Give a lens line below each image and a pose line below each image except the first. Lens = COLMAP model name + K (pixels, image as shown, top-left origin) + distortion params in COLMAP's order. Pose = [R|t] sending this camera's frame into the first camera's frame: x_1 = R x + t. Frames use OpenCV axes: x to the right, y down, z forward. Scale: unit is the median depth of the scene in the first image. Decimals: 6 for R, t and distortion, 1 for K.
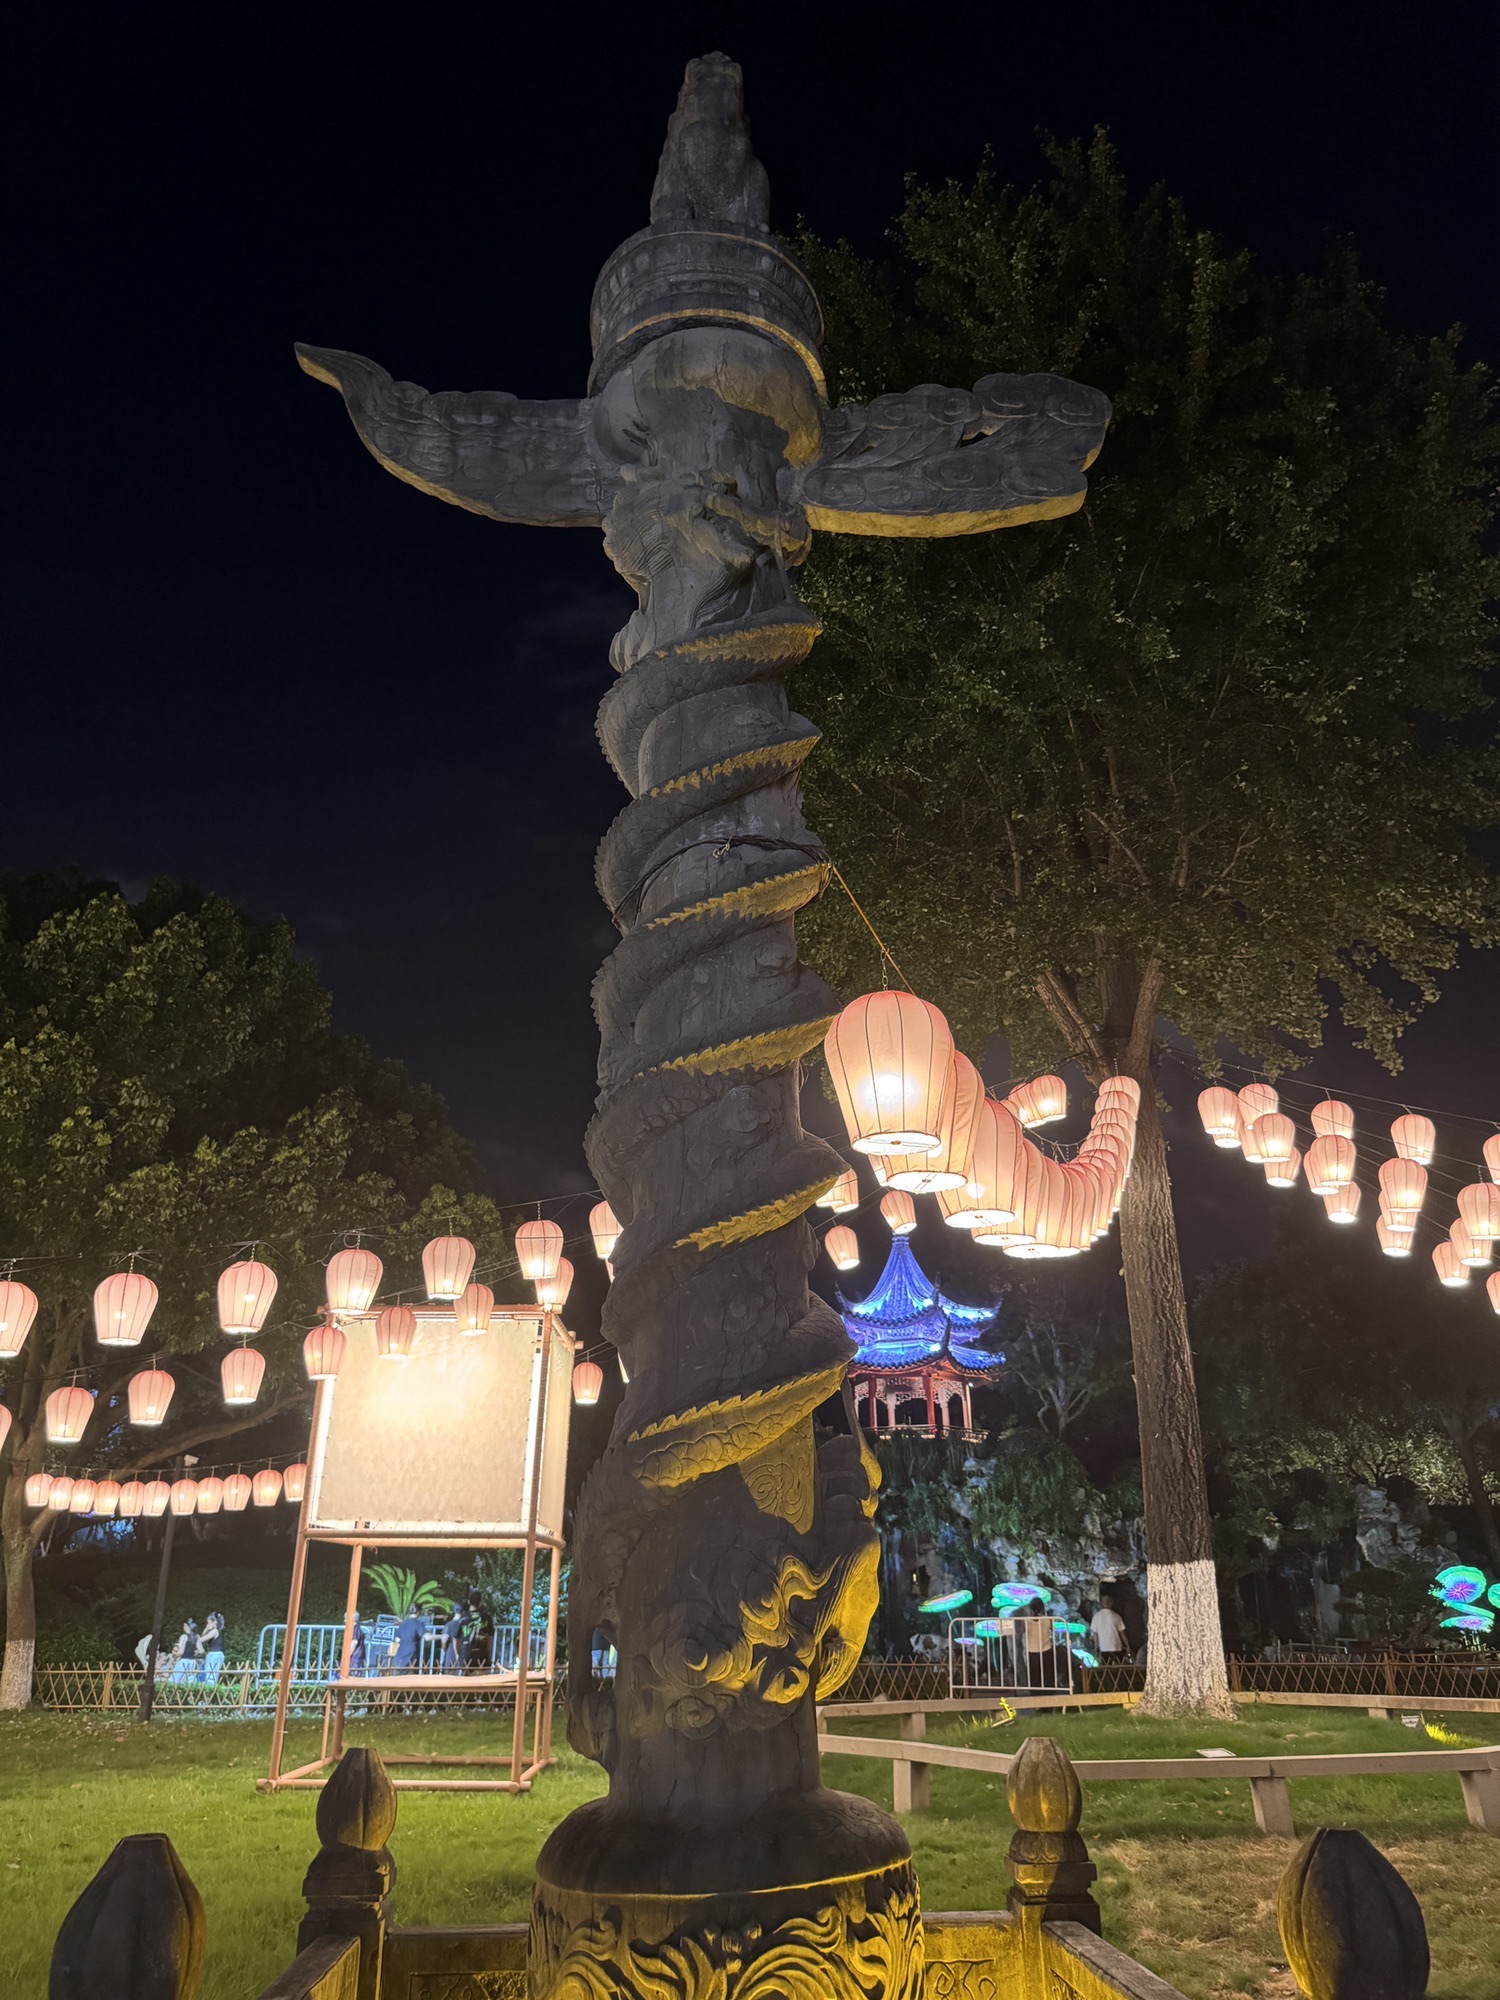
lens RADIAL K [[1396.9, 0, 752.2], [0, 1396.9, 998.1], [0, 0, 1]] dist [0.002594, 0.000101]
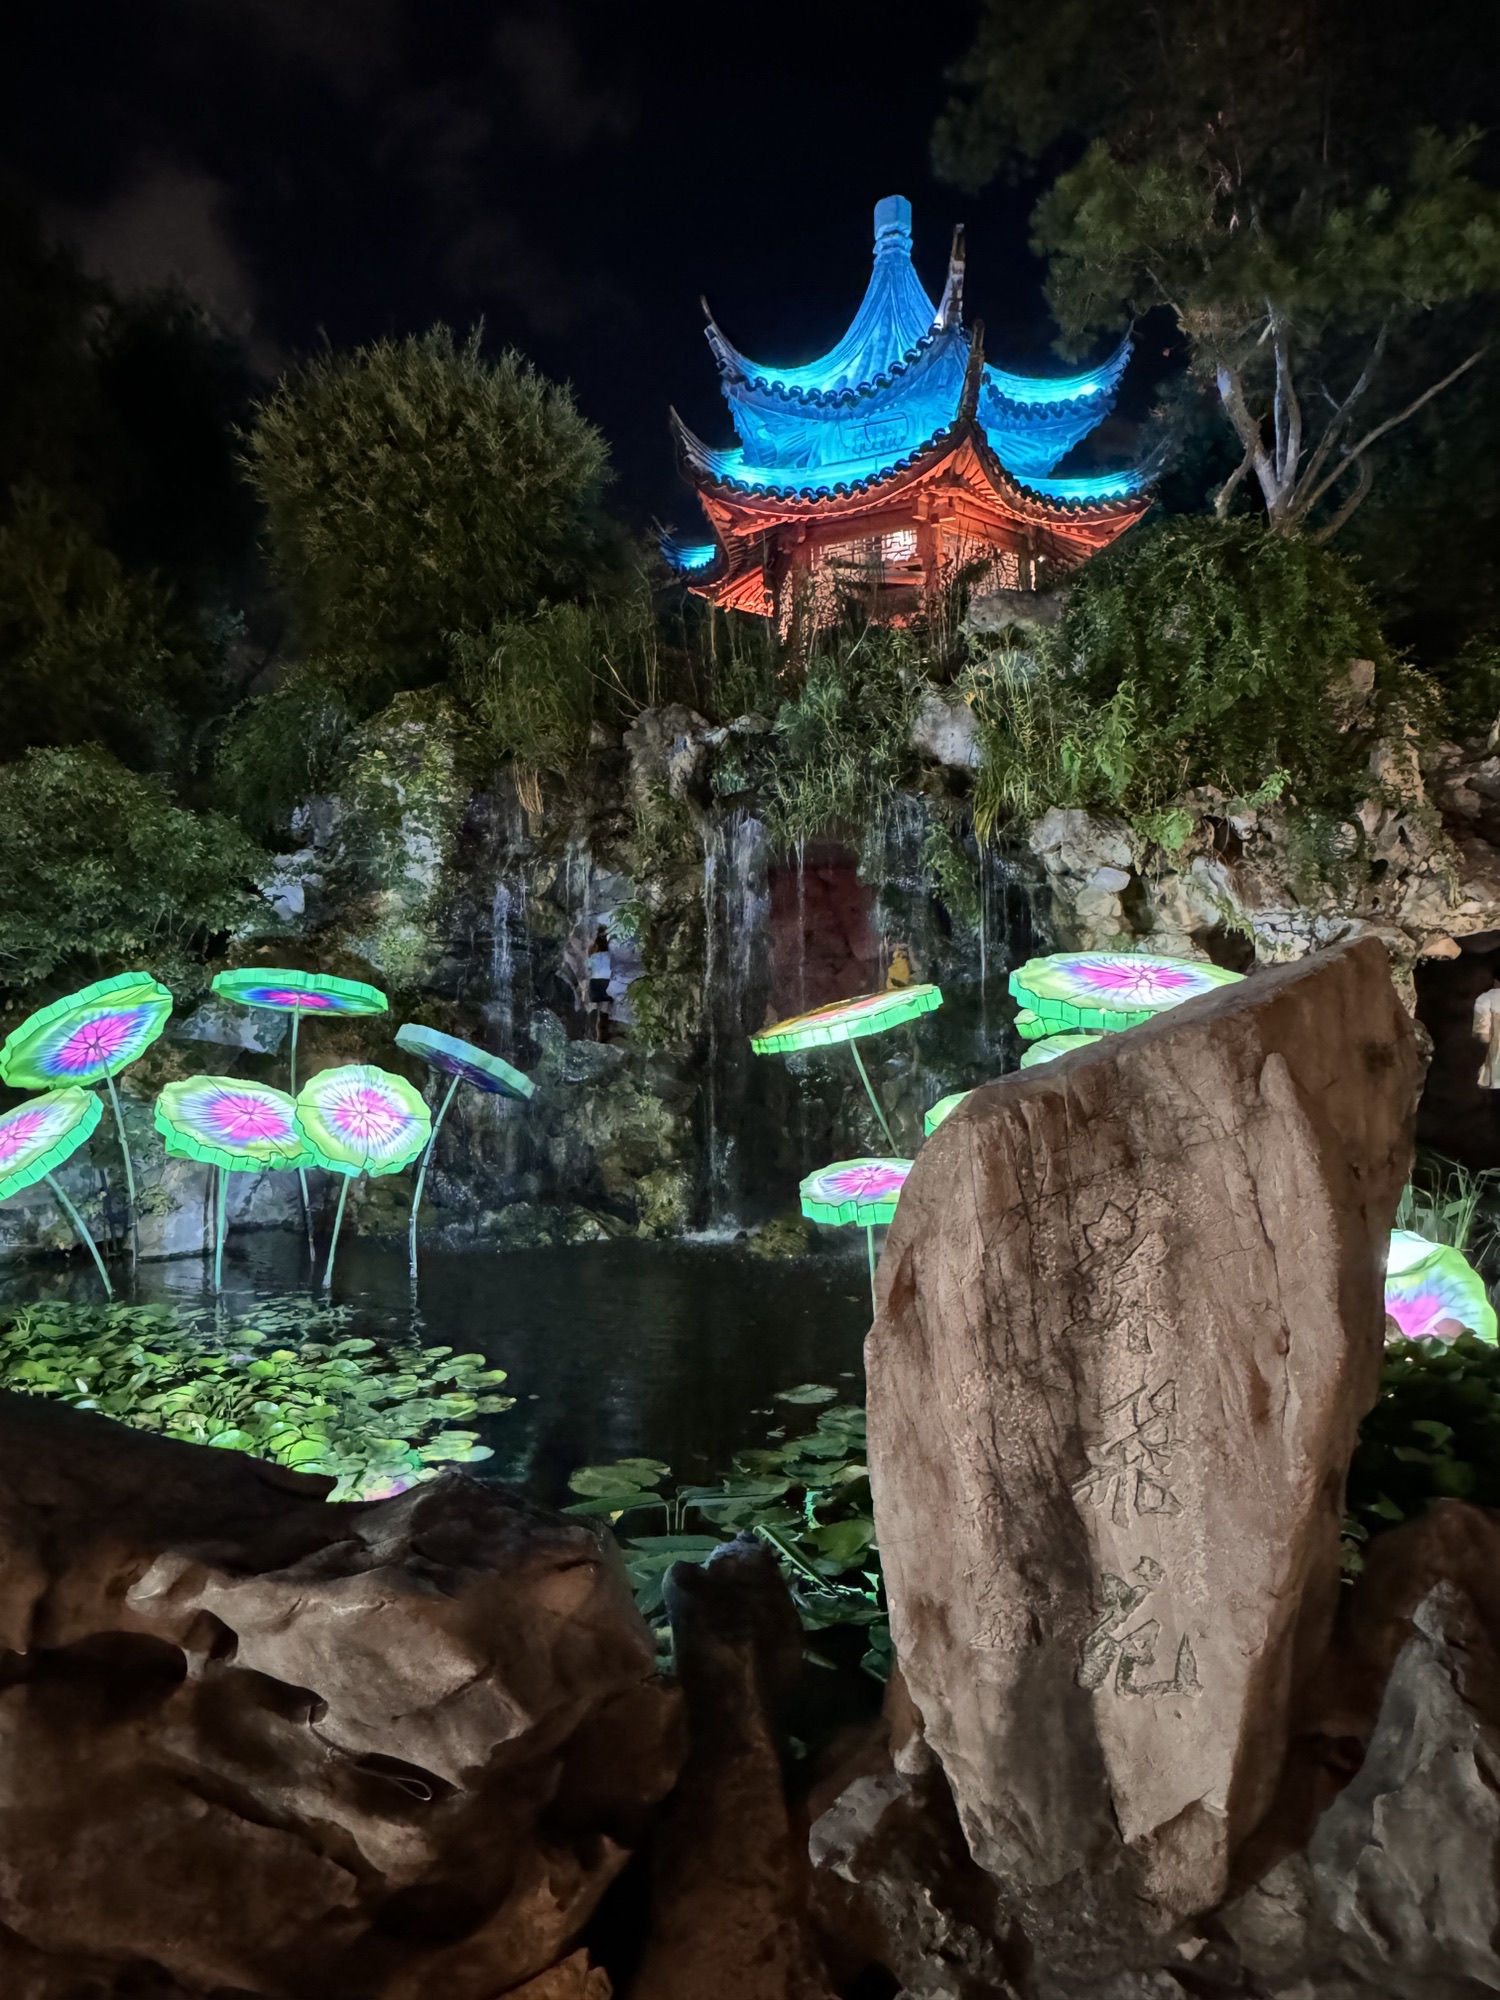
lens RADIAL K [[1260.0, 0, 748.0], [0, 1260.0, 1000.5], [0, 0, 1]] dist [-0.002052, -0.000989]
pose [[0.992374, -0.008857, -0.122947, 0.144221], [0.054725, 0.925385, 0.375057, 0.320883], [0.110451, -0.378925, 0.918813, 0.740992]]
